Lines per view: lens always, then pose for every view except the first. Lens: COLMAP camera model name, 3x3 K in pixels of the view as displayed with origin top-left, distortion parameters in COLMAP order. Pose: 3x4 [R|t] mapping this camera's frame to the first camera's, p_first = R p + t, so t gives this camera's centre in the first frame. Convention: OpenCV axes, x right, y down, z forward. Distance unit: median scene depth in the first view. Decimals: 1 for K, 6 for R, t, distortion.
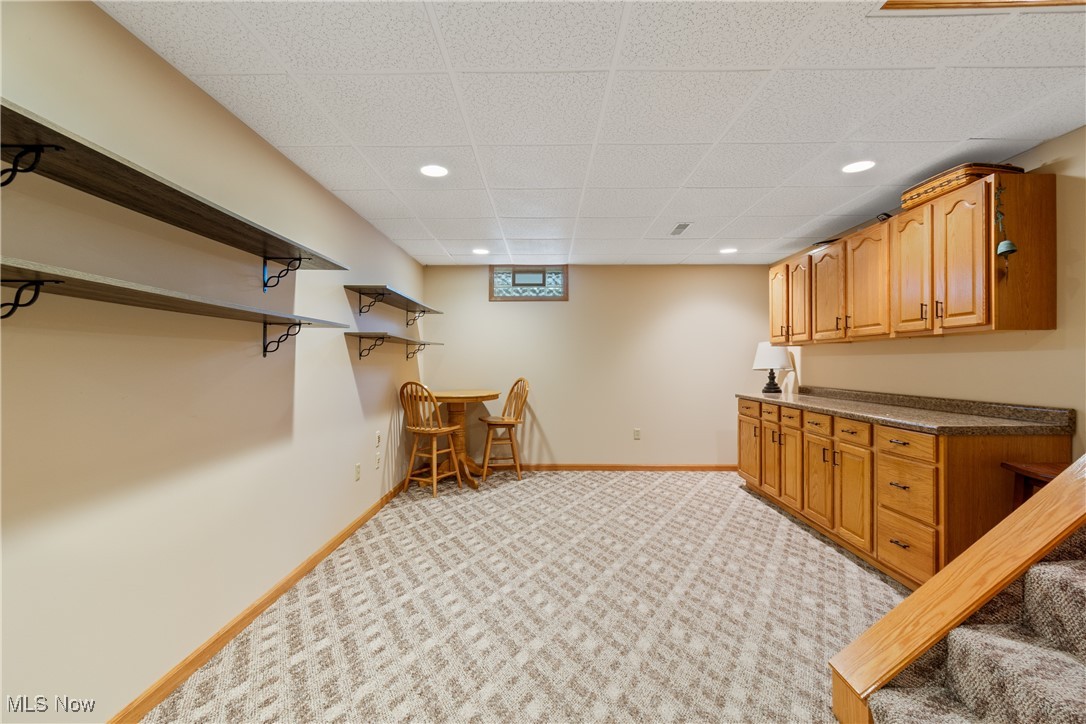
lens RADIAL K [[493.2, 0, 542.2], [0, 493.2, 363.5], [0, 0, 1]] dist [-0.001254, -0.000295]
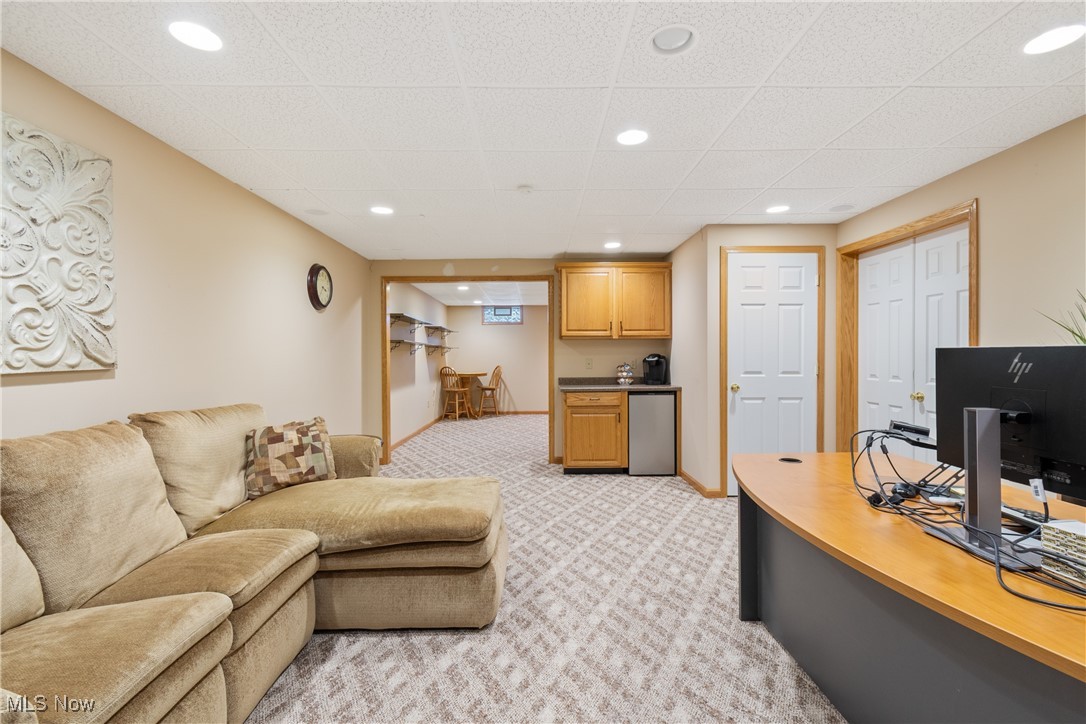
lens RADIAL K [[493.2, 0, 545.9], [0, 493.2, 358.1], [0, 0, 1]] dist [-0.001254, -0.000295]
pose [[0.998196, 0.000045, 0.060047, 0.026365], [-0.000412, 0.999981, 0.006097, -0.009641], [-0.060045, -0.006111, 0.998177, -0.952798]]
